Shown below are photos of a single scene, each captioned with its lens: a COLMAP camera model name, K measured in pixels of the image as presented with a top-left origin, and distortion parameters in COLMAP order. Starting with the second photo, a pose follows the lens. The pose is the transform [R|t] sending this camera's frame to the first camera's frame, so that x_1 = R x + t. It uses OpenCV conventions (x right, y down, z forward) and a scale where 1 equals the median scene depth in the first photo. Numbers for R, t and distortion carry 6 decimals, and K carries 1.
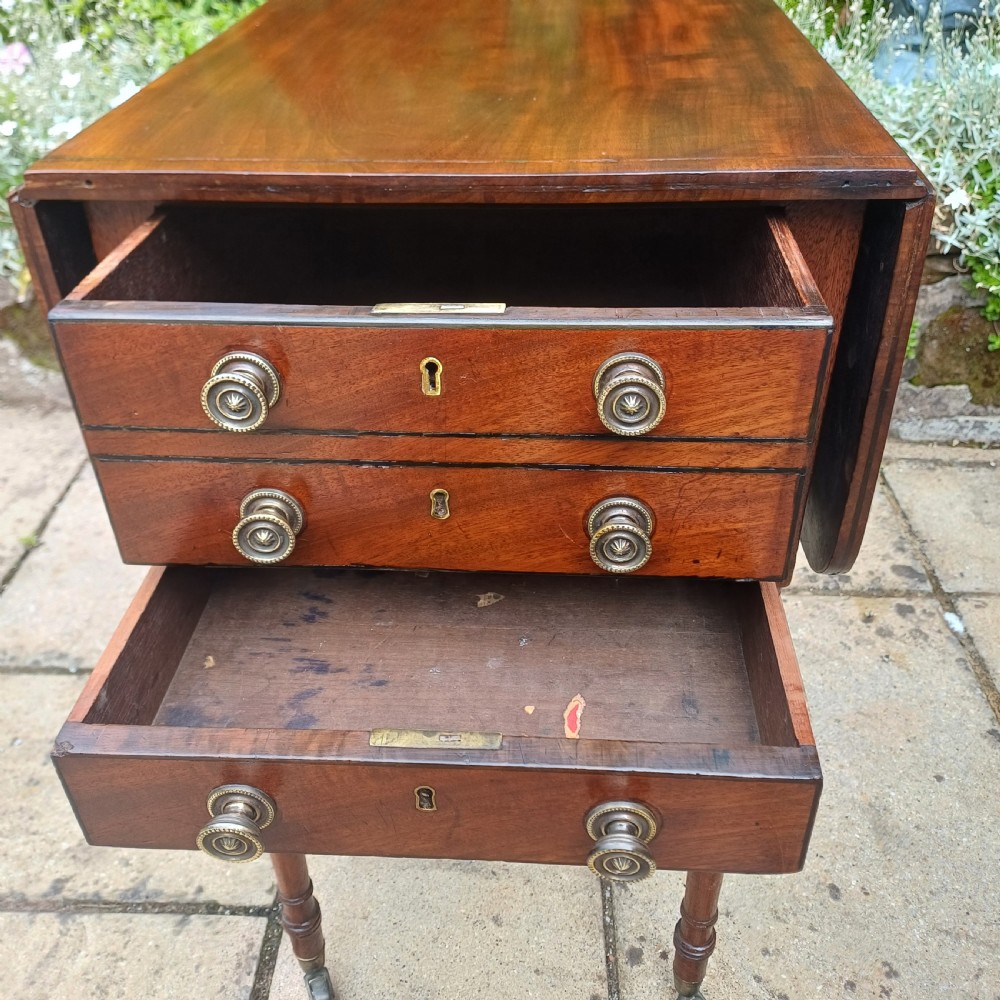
lens RADIAL K [[1016.8, 0, 497.3], [0, 1016.8, 477.9], [0, 0, 1]] dist [0.019585, 0.011151]
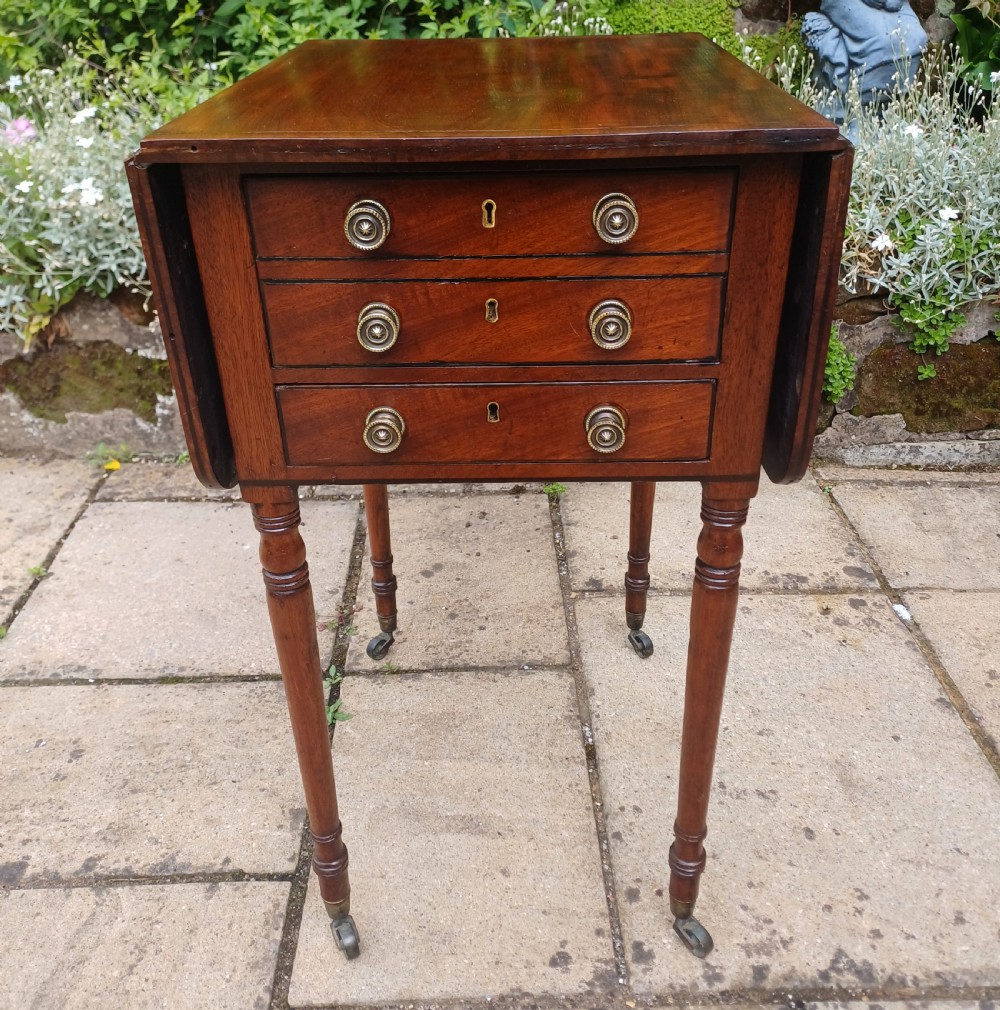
lens RADIAL K [[999.4, 0, 515.7], [0, 999.4, 487.1], [0, 0, 1]] dist [0.114768, -0.158949]
pose [[0.997963, -0.025334, 0.058553, -0.031820], [0.030189, 0.996043, -0.083585, 0.087275], [-0.056204, 0.085182, 0.994779, -0.081901]]
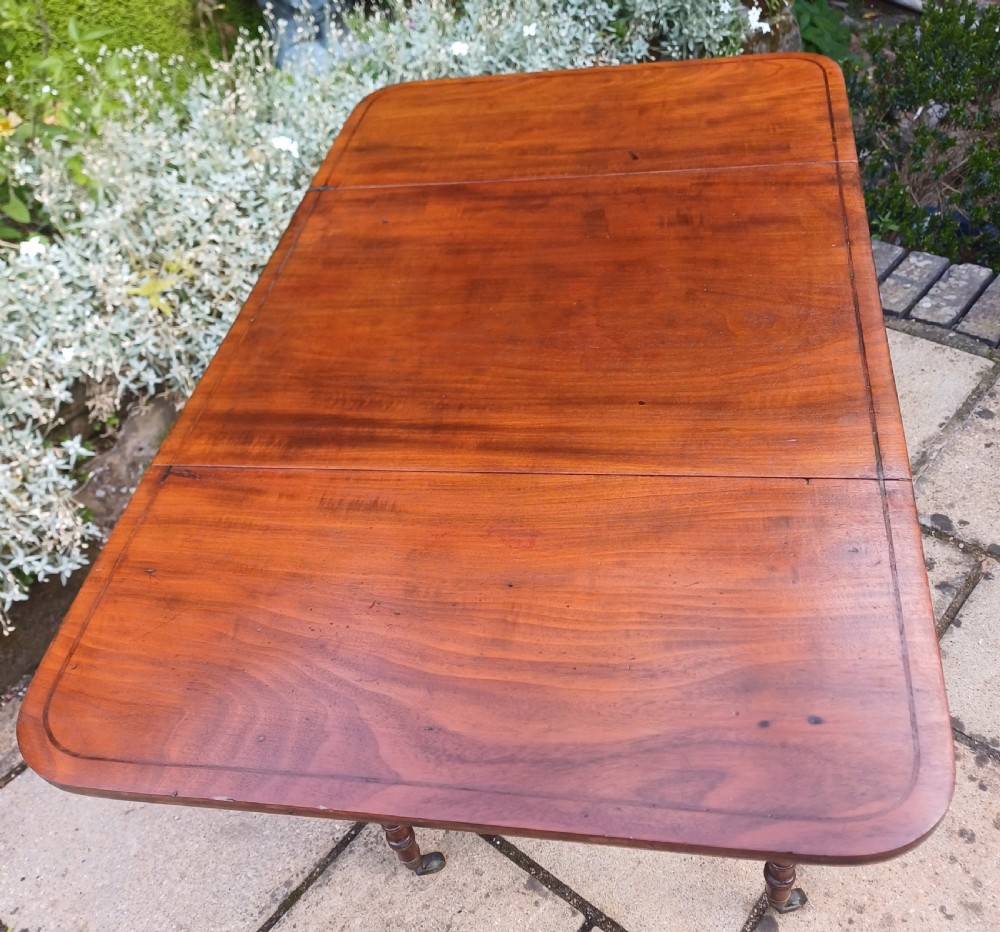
lens RADIAL K [[1030.9, 0, 475.7], [0, 1030.9, 466.6], [0, 0, 1]] dist [0.051666, -0.022443]
pose [[0.621734, -0.585598, 0.520118, -0.488373], [0.534665, 0.802598, 0.264518, -0.319556], [-0.572347, 0.113629, 0.812101, 0.003547]]
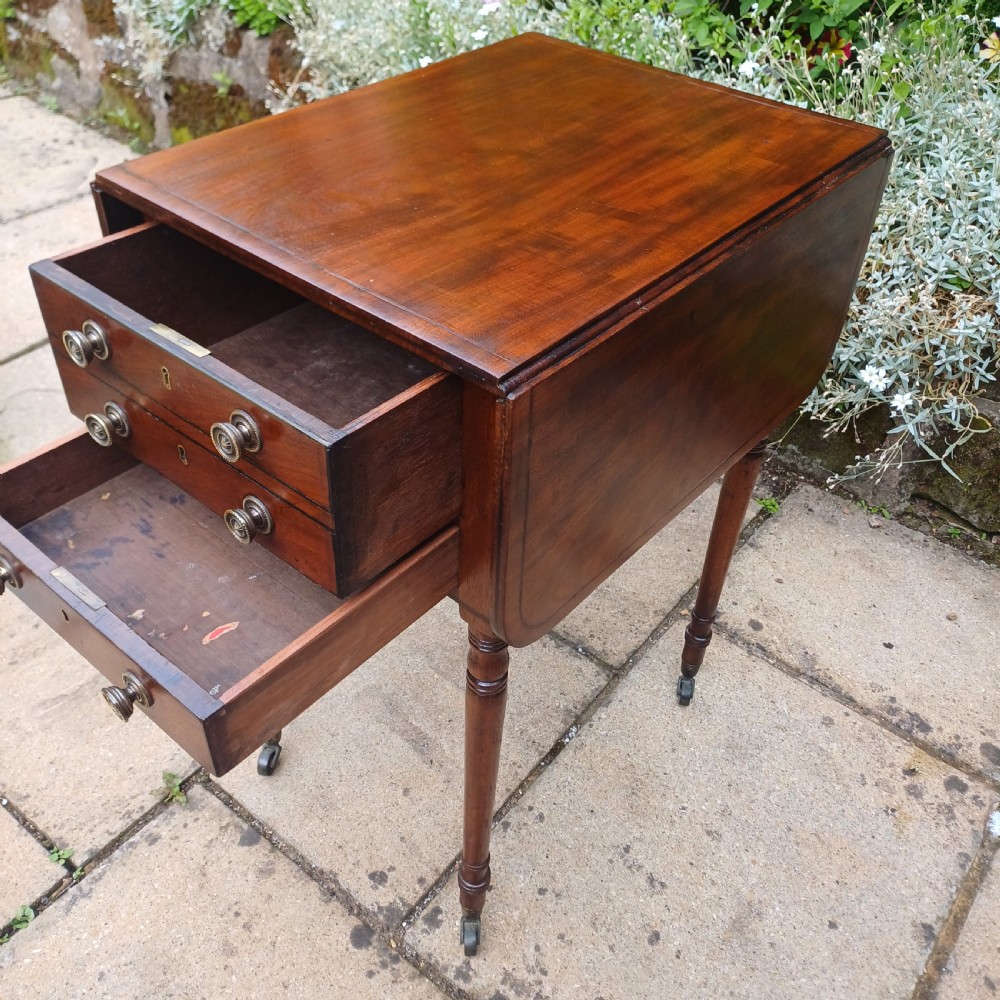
lens RADIAL K [[994.1, 0, 495.5], [0, 994.1, 499.6], [0, 0, 1]] dist [0.120731, -0.163842]
pose [[0.803665, 0.426699, -0.414790, 0.343603], [-0.380911, 0.904387, 0.192330, -0.137352], [0.457197, 0.003429, 0.889359, -0.052459]]
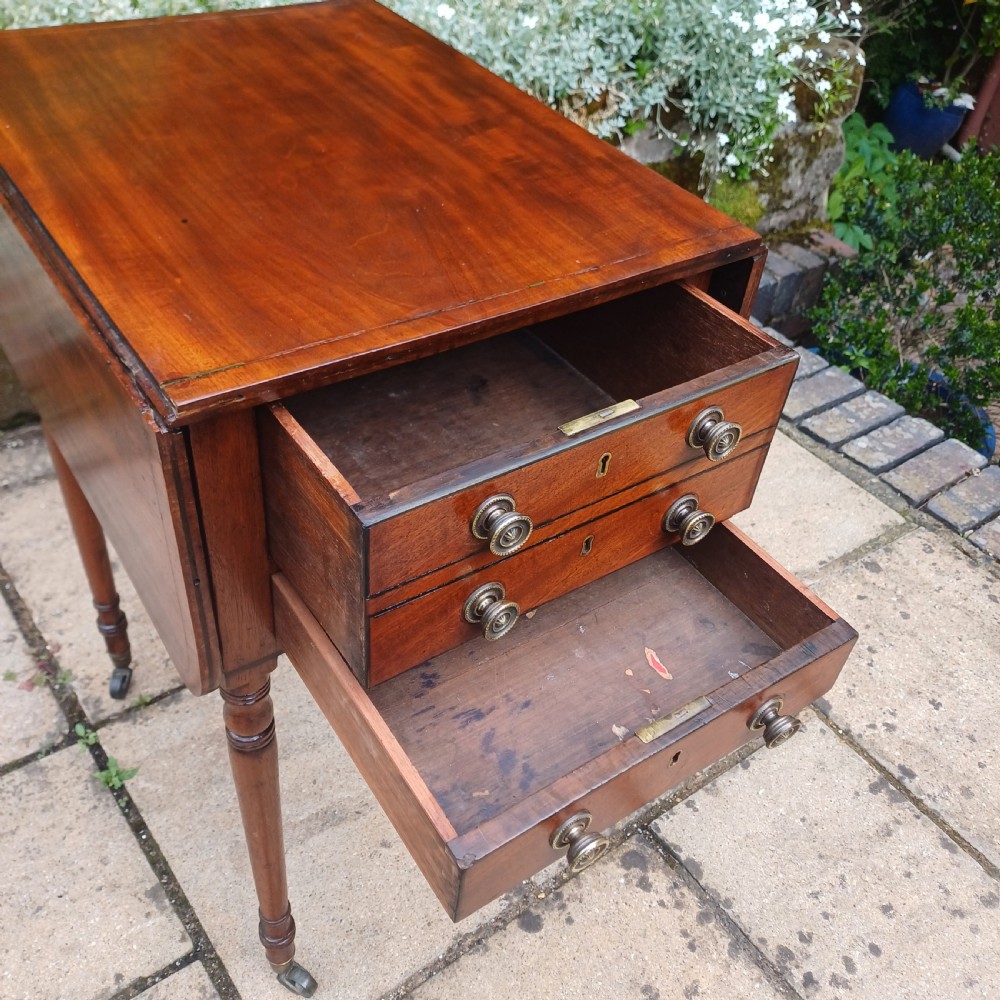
lens RADIAL K [[994.1, 0, 495.5], [0, 994.1, 499.6], [0, 0, 1]] dist [0.120731, -0.163842]
pose [[0.776547, -0.347374, 0.525648, -0.282710], [0.263770, 0.936893, 0.229473, -0.129799], [-0.572189, -0.039547, 0.819168, -0.006000]]
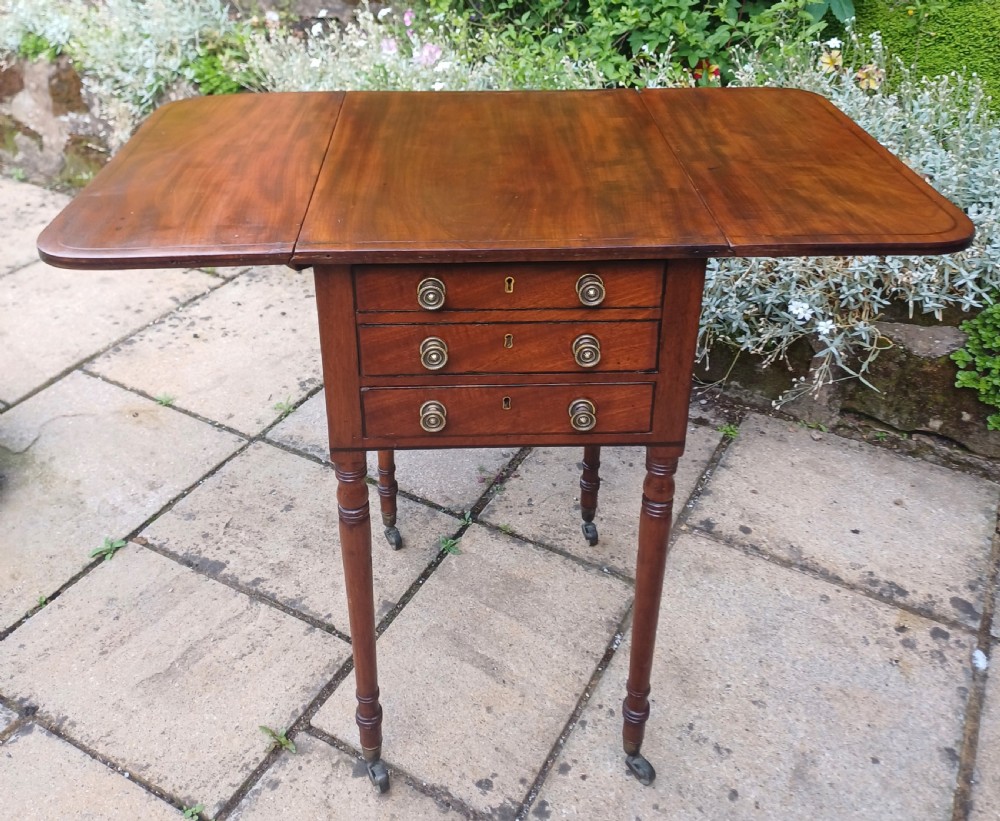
lens RADIAL K [[995.3, 0, 486.9], [0, 995.3, 292.6], [0, 0, 1]] dist [0.074315, -0.077809]
pose [[0.889730, 0.234079, -0.391902, 0.312272], [-0.275387, 0.959934, -0.051849, -0.040753], [0.364064, 0.154057, 0.918545, -0.293768]]
